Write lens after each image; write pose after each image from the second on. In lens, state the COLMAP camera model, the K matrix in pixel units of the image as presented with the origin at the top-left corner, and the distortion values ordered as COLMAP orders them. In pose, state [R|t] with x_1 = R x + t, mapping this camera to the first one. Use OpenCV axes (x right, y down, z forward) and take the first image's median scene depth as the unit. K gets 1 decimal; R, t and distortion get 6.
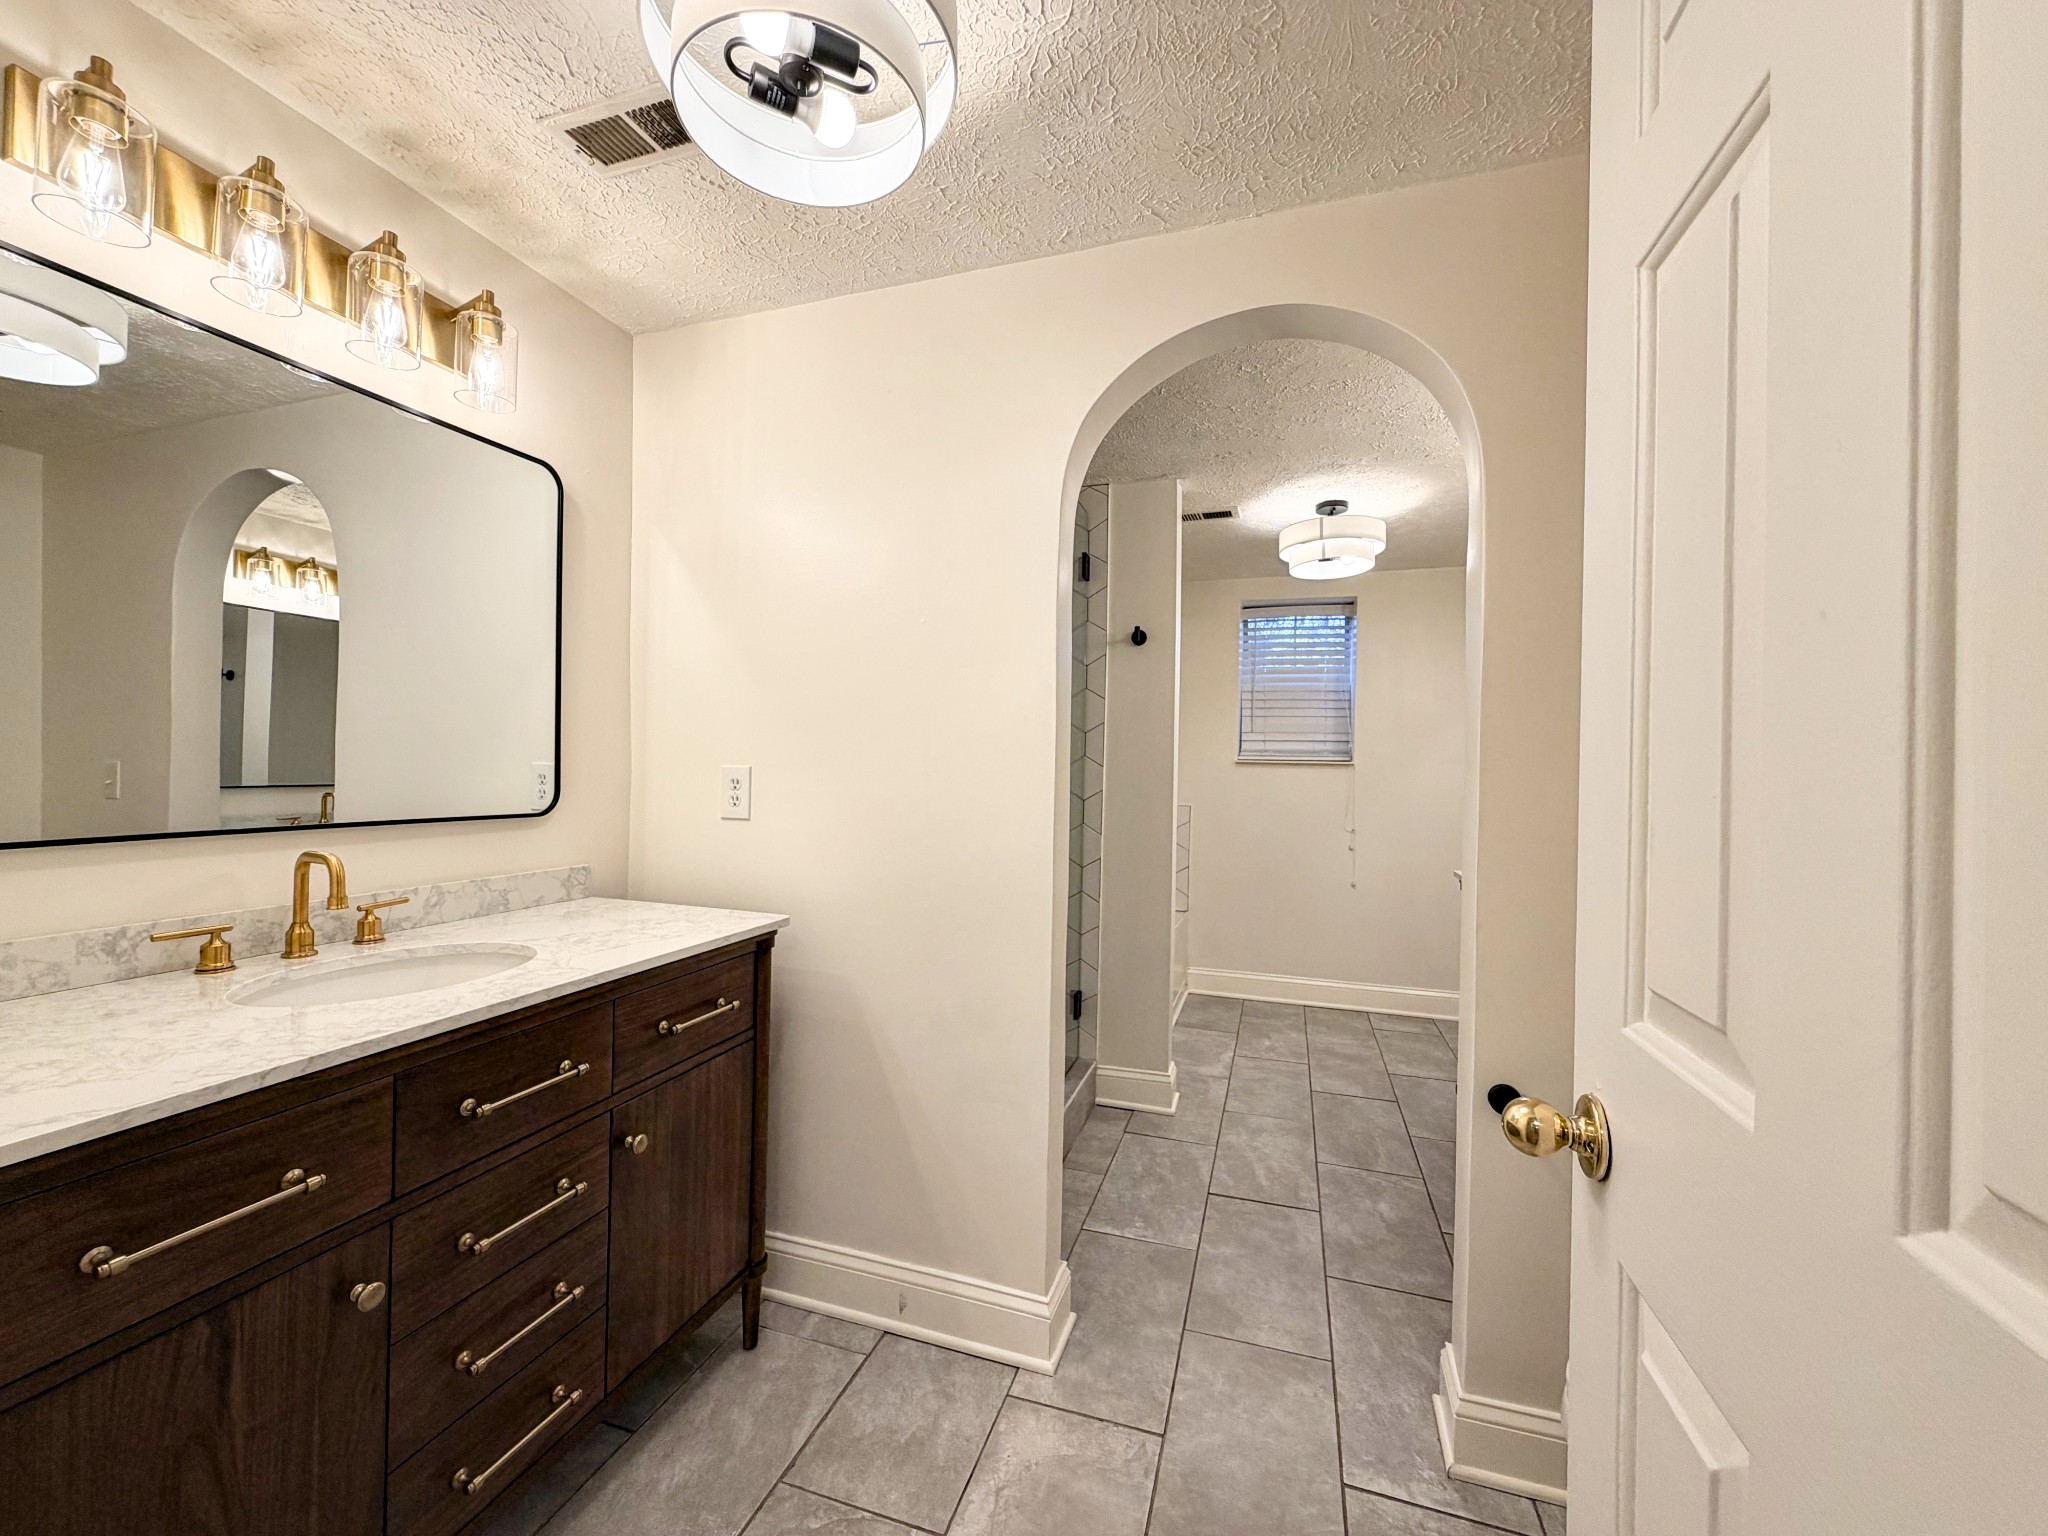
lens RADIAL K [[815.9, 0, 1017.9], [0, 815.9, 766.5], [0, 0, 1]] dist [0.000338, -0.000203]
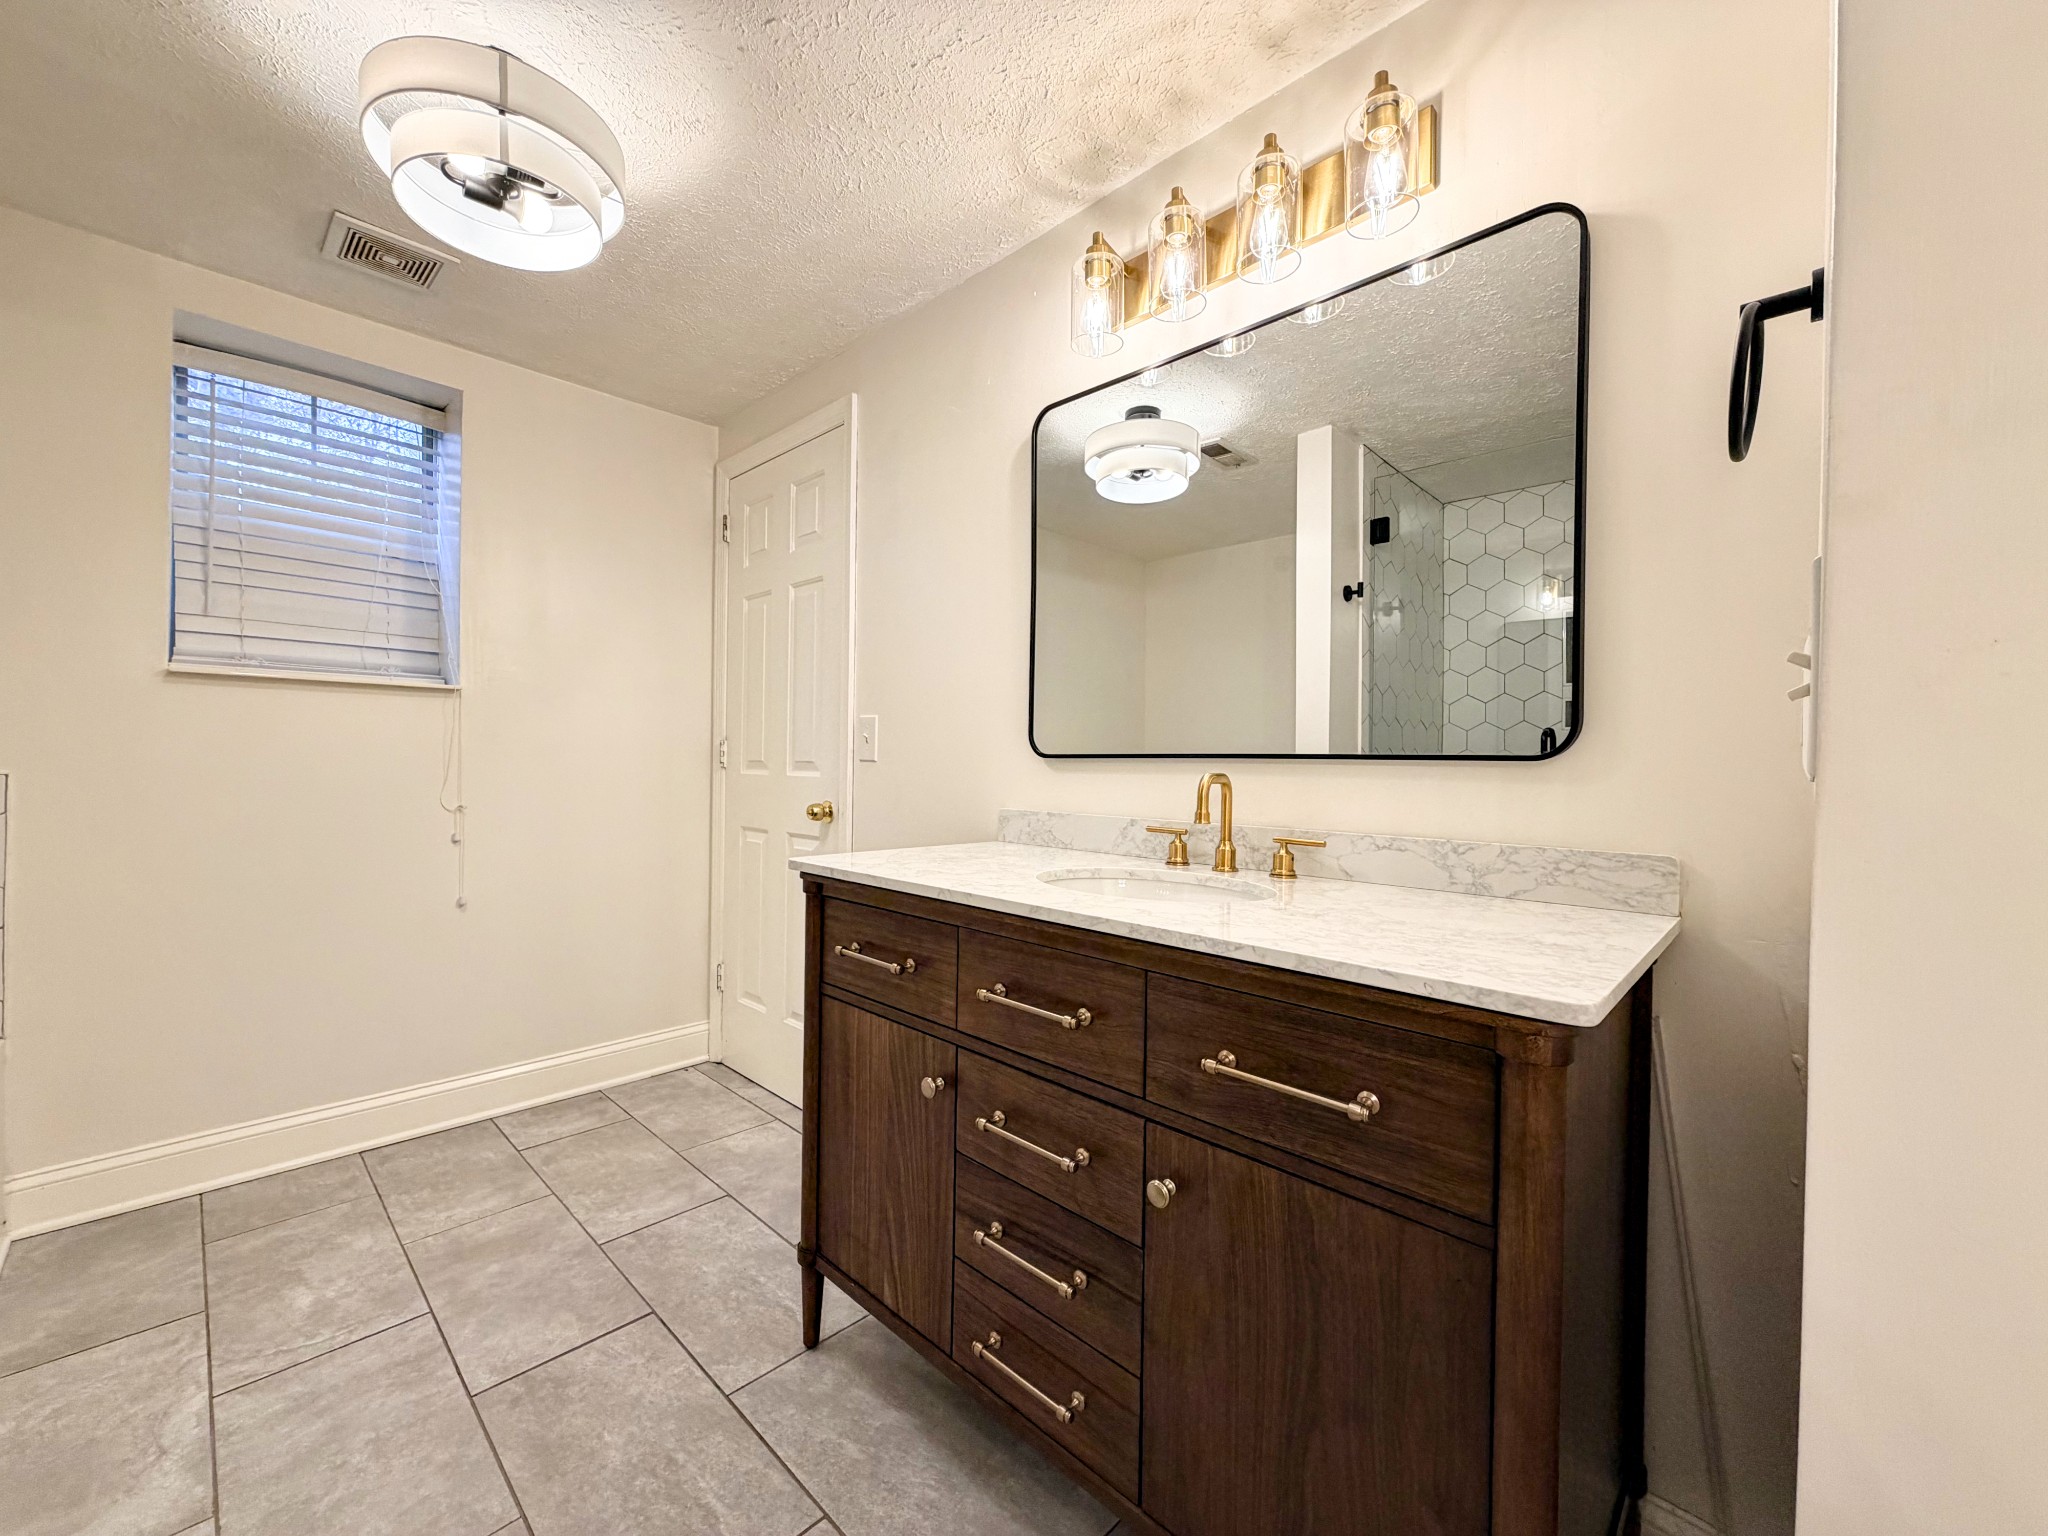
lens RADIAL K [[815.9, 0, 1017.9], [0, 815.9, 766.5], [0, 0, 1]] dist [0.000338, -0.000203]
pose [[0.439333, -0.017195, 0.898160, 0.088587], [-0.005417, 0.999748, 0.021790, 0.042050], [-0.898308, -0.014438, 0.439129, 0.479799]]
